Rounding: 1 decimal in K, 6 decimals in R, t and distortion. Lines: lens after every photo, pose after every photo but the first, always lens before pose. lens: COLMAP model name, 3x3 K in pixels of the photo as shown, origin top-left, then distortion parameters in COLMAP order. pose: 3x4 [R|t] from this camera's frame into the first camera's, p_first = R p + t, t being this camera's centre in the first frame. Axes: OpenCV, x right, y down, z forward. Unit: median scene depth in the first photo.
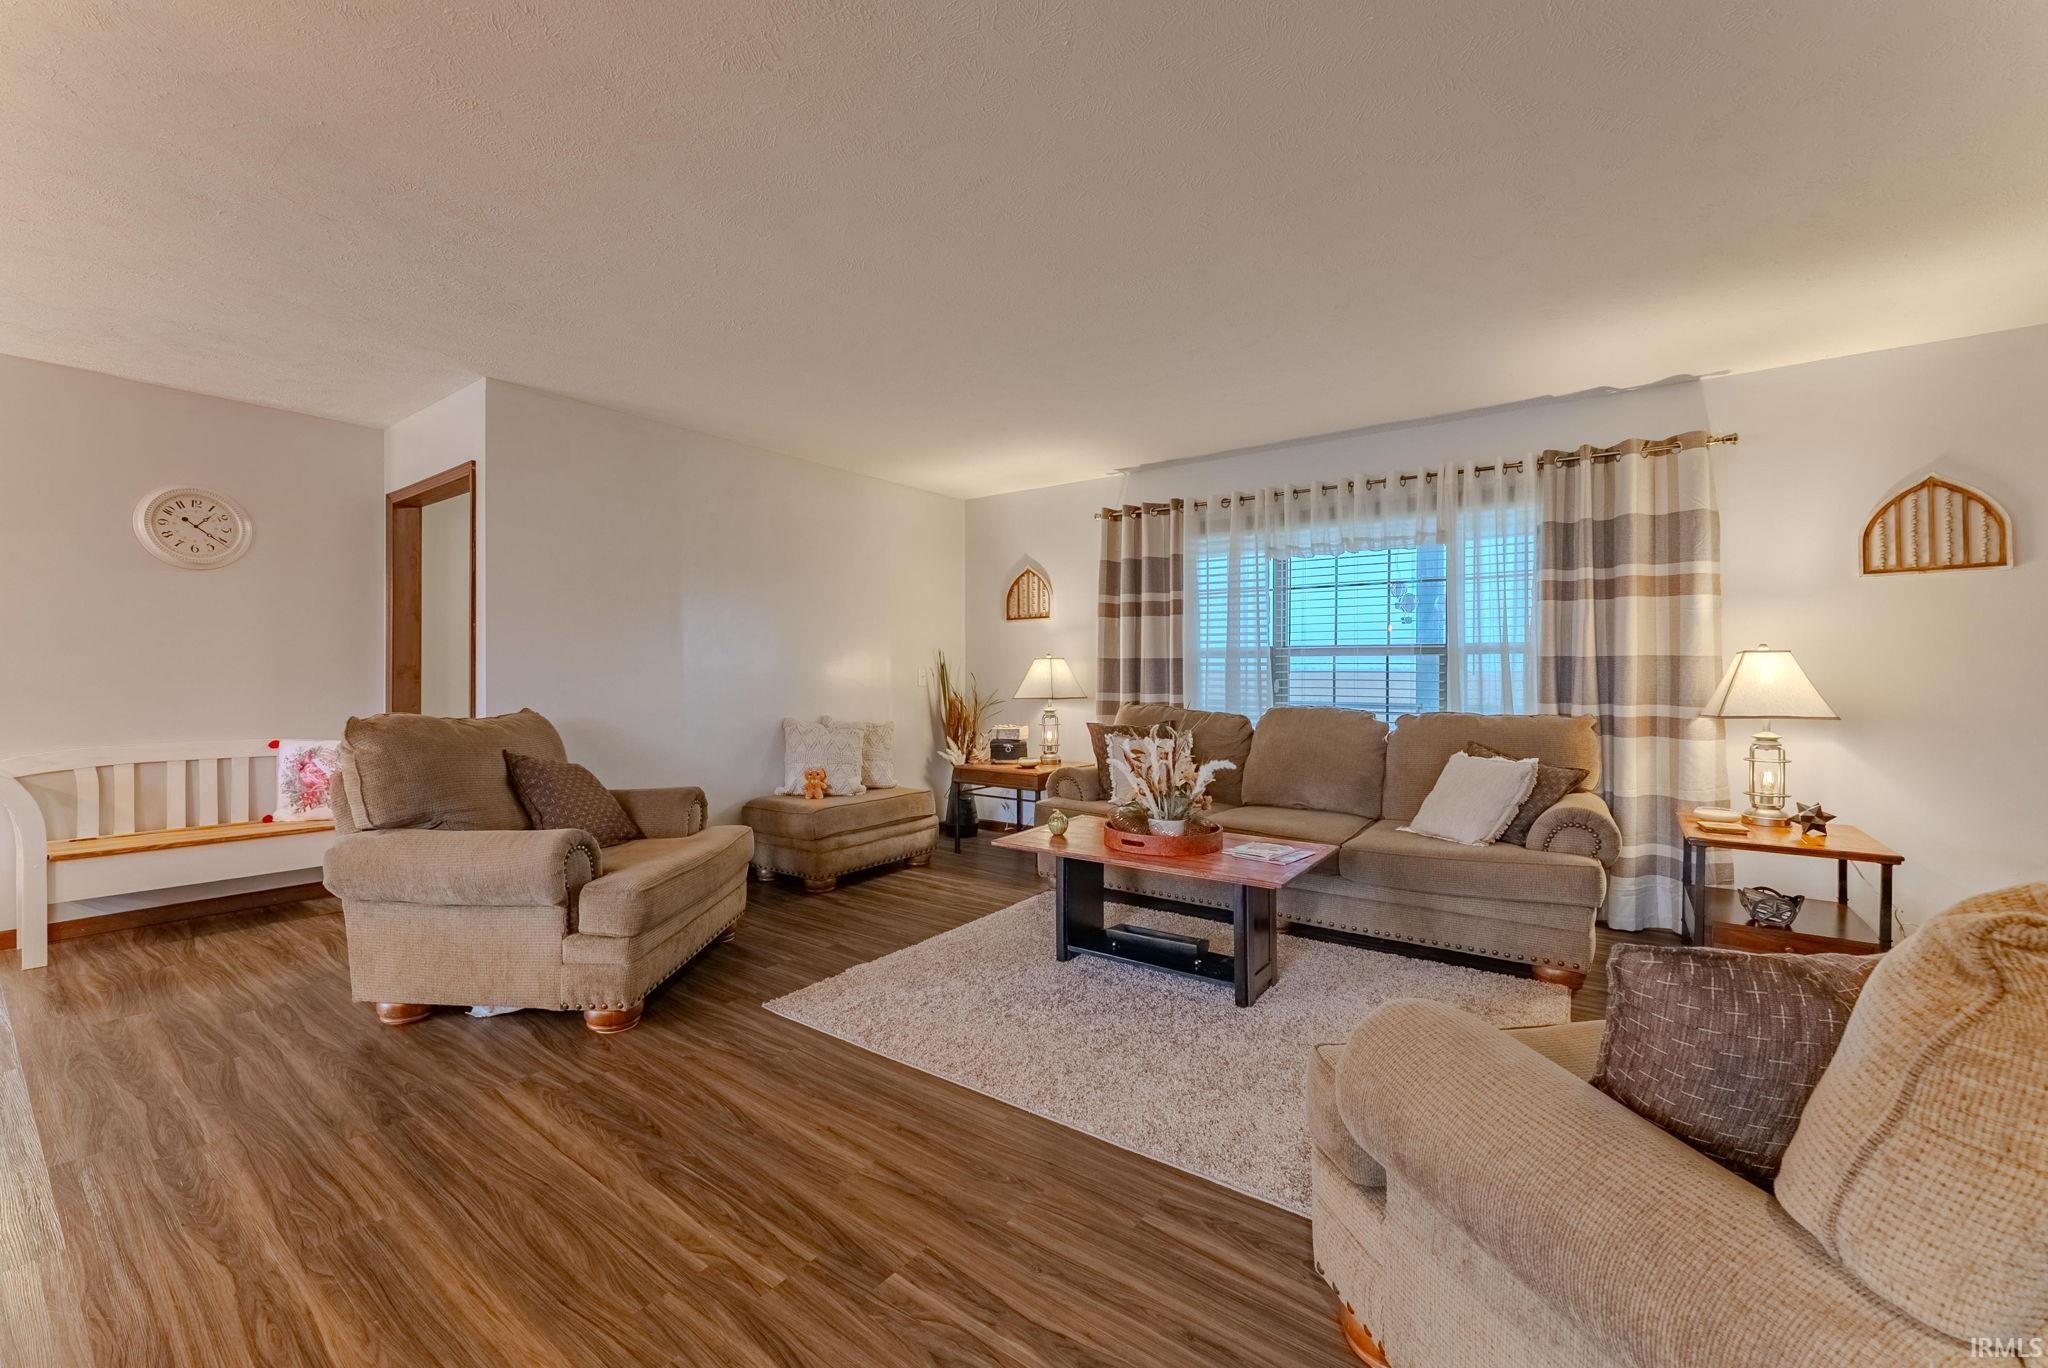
lens RADIAL K [[833.9, 0, 1018.3], [0, 833.9, 672.2], [0, 0, 1]] dist [-0.000251, -0.000417]
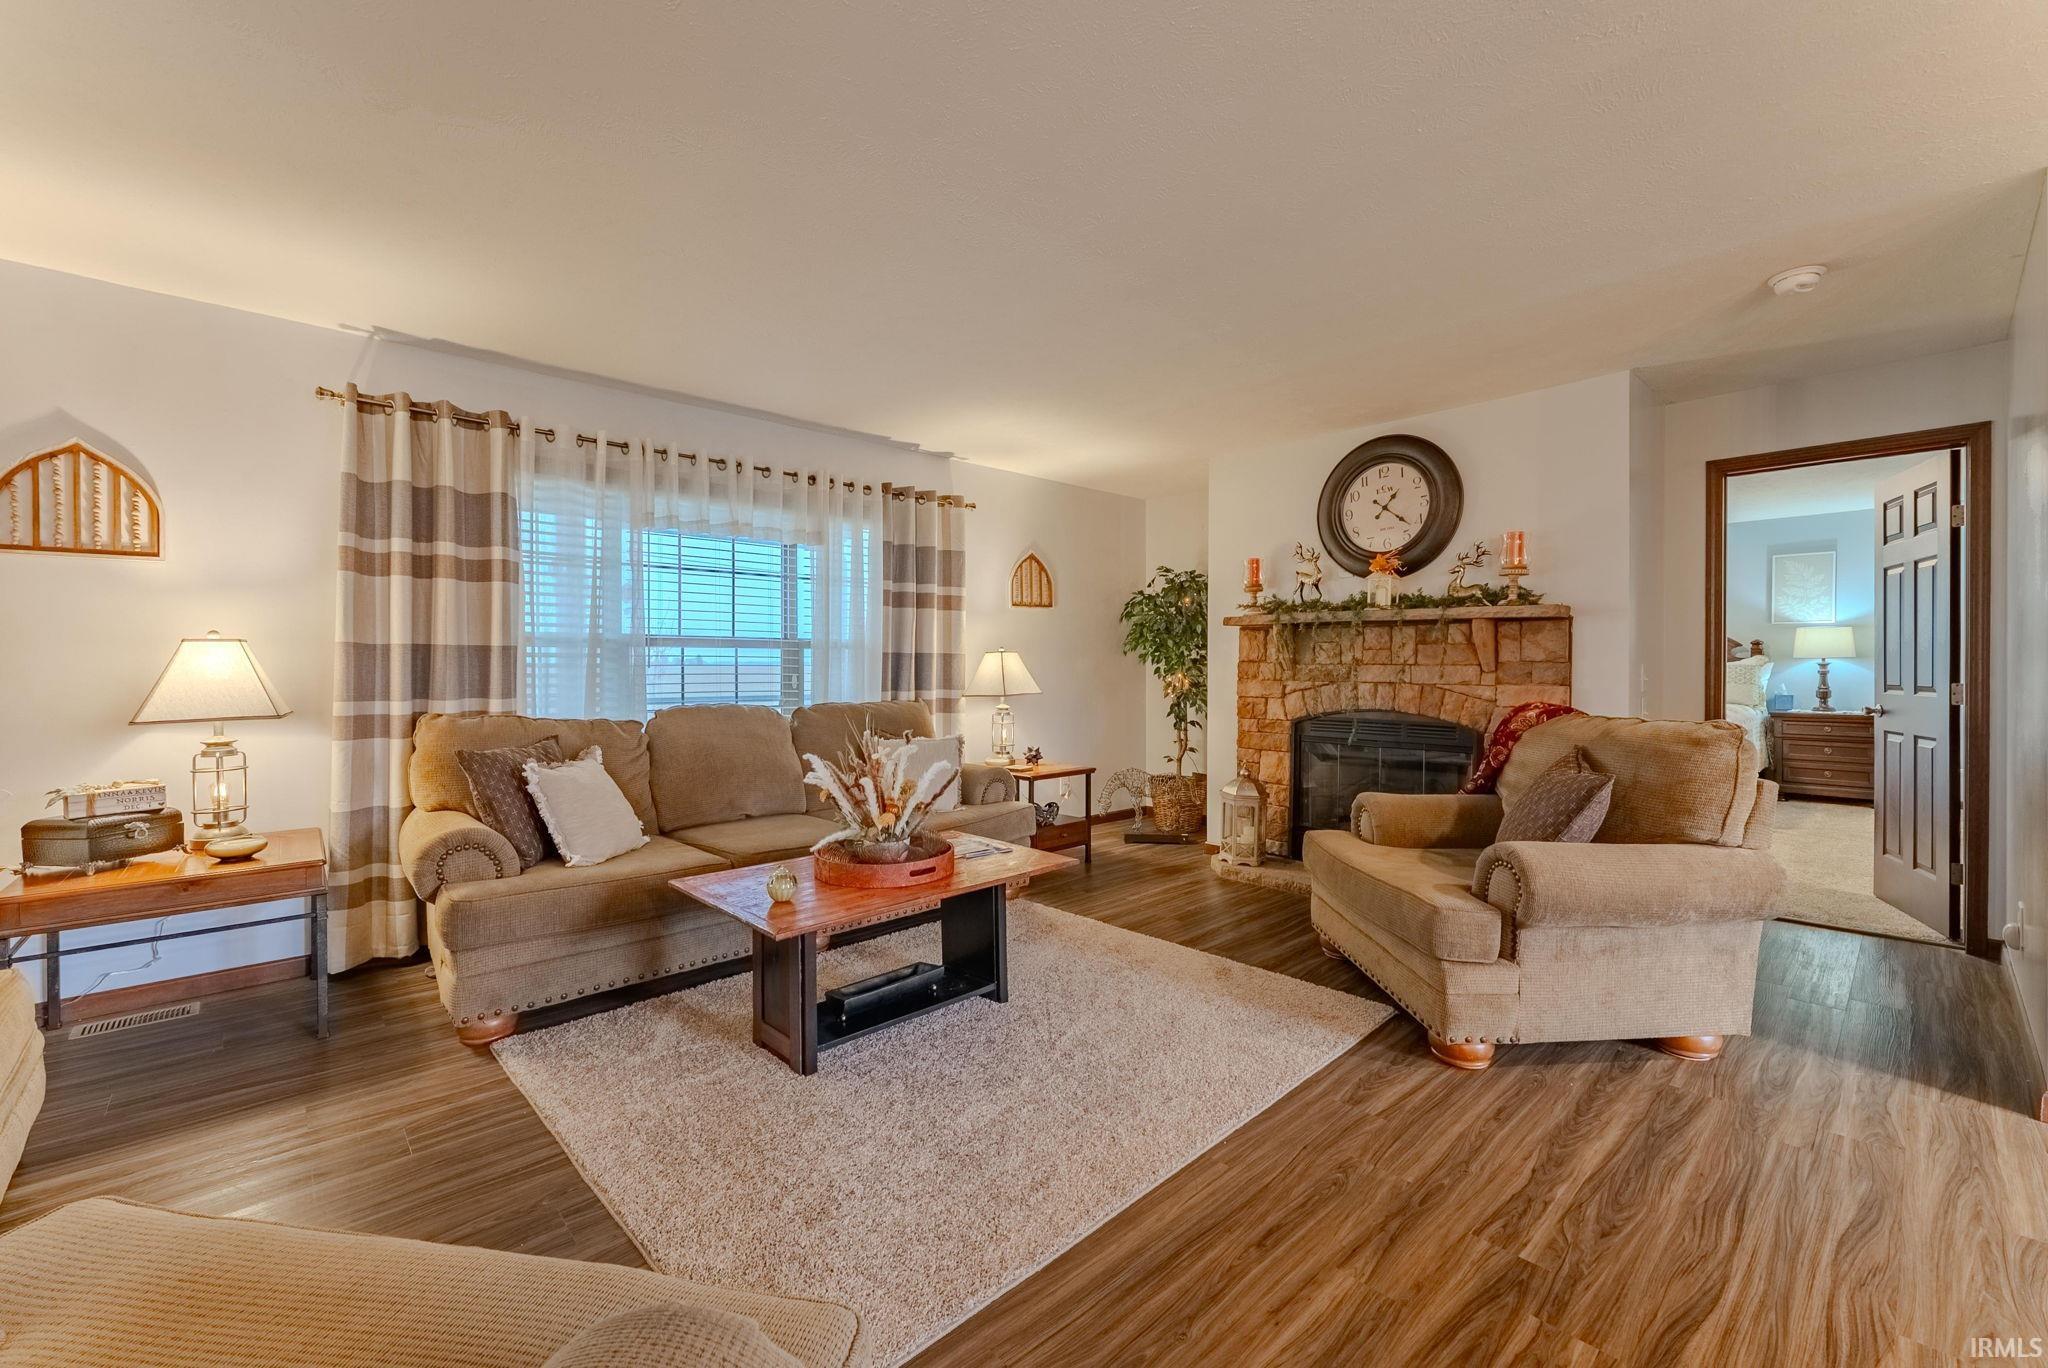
lens RADIAL K [[833.9, 0, 1014.6], [0, 833.9, 672.9], [0, 0, 1]] dist [-0.000251, -0.000417]
pose [[0.184903, -0.013263, 0.982667, -0.508793], [-0.003179, 0.999896, 0.014094, -0.006509], [-0.982752, -0.005730, 0.184841, 0.572235]]
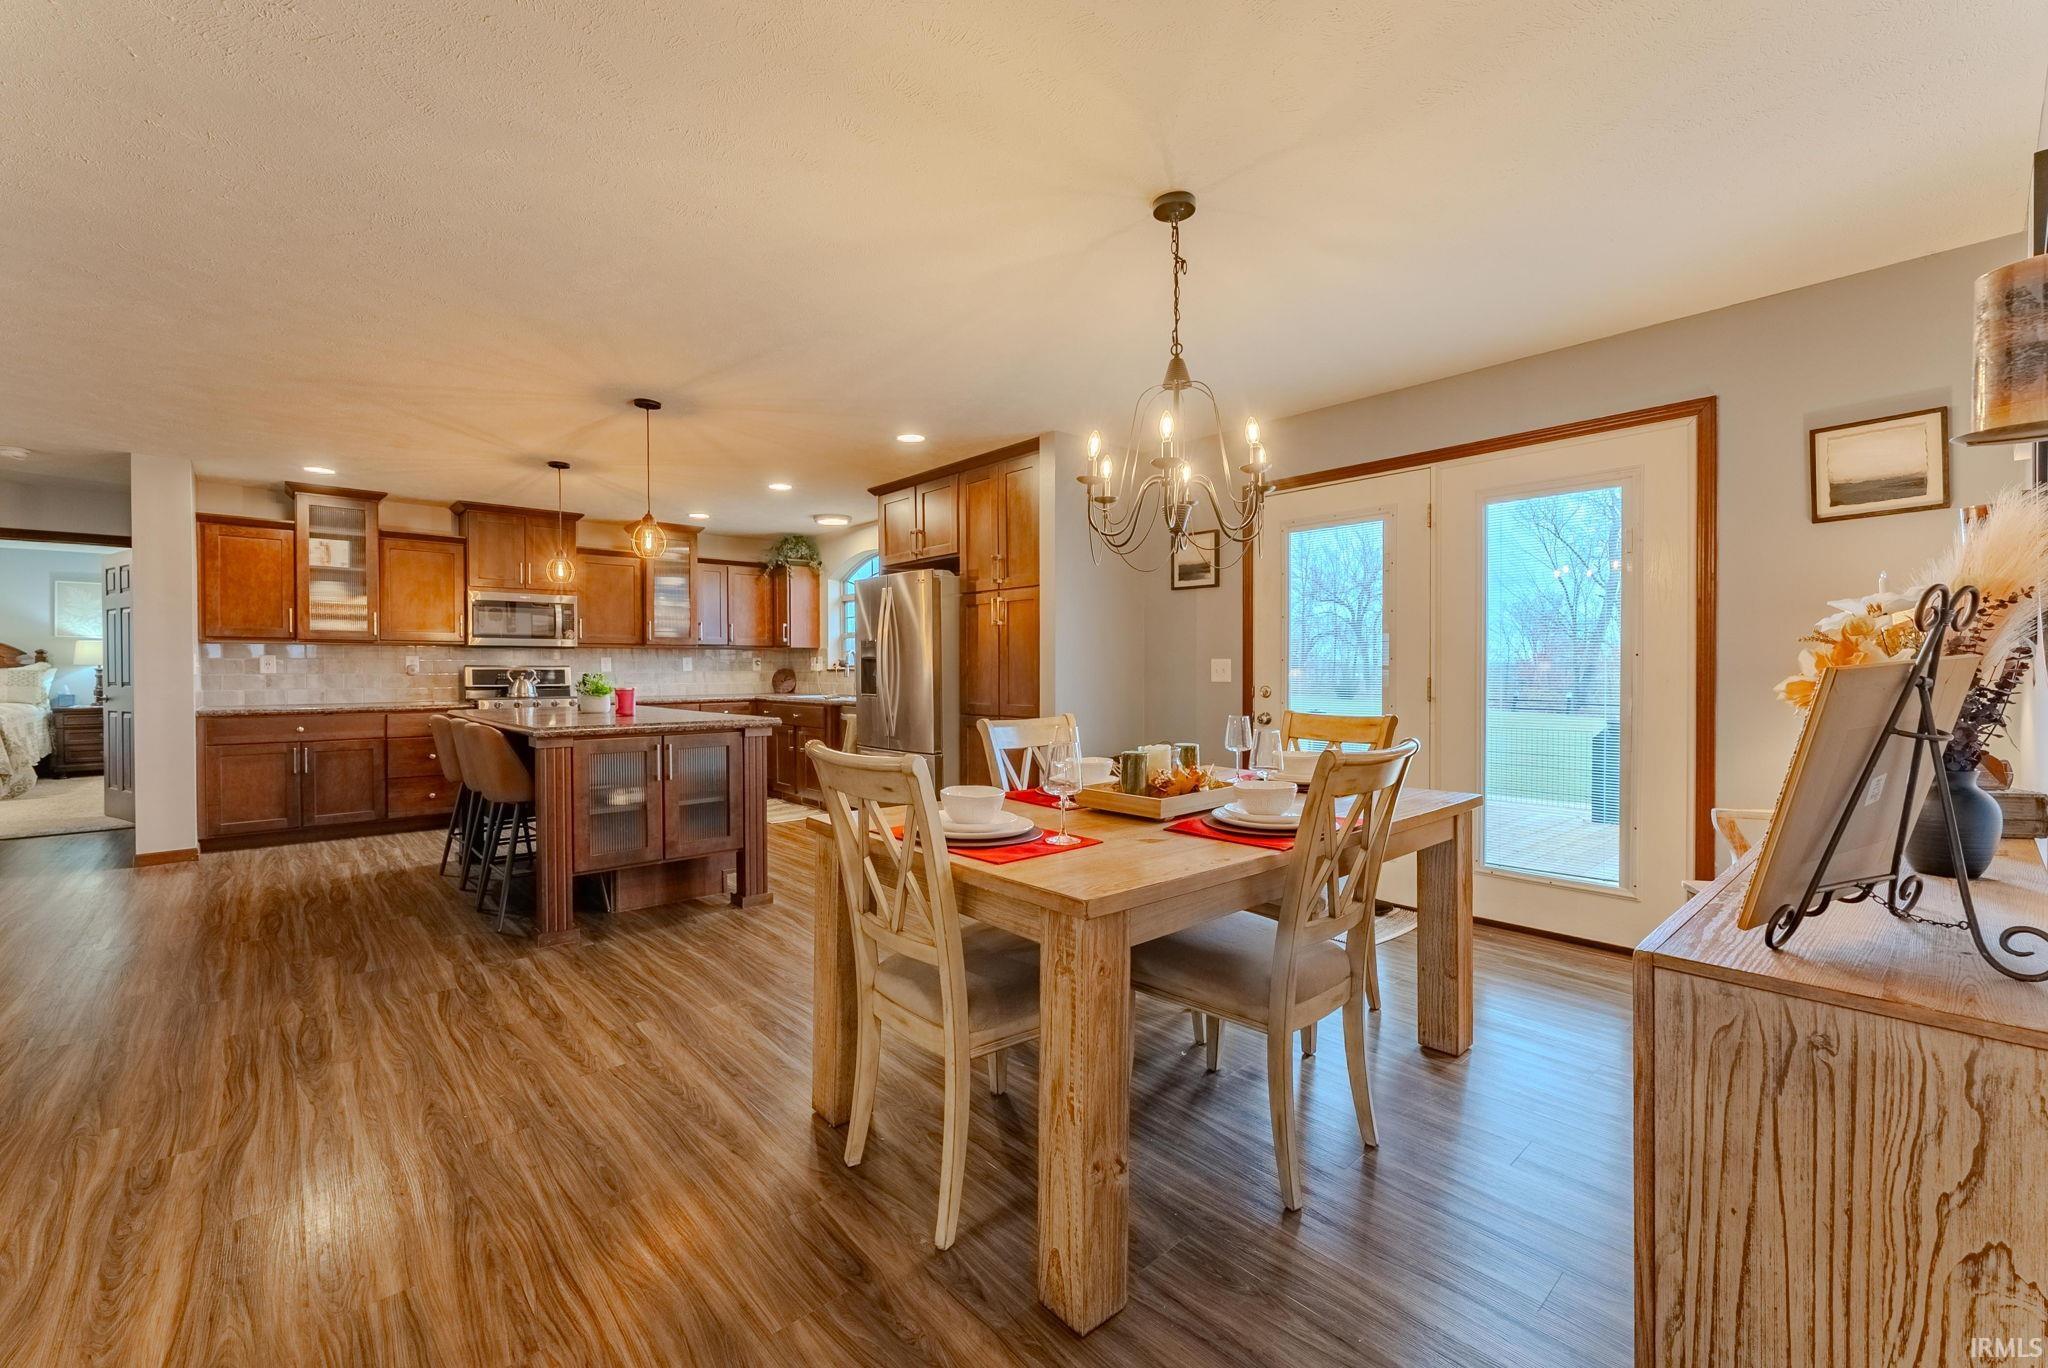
lens RADIAL K [[833.9, 0, 998.3], [0, 833.9, 680.7], [0, 0, 1]] dist [-0.000251, -0.000417]
pose [[-0.979166, -0.005291, 0.202991, -1.371539], [-0.003696, 0.999959, 0.008236, -0.004033], [-0.203026, 0.007314, -0.979146, 0.967170]]
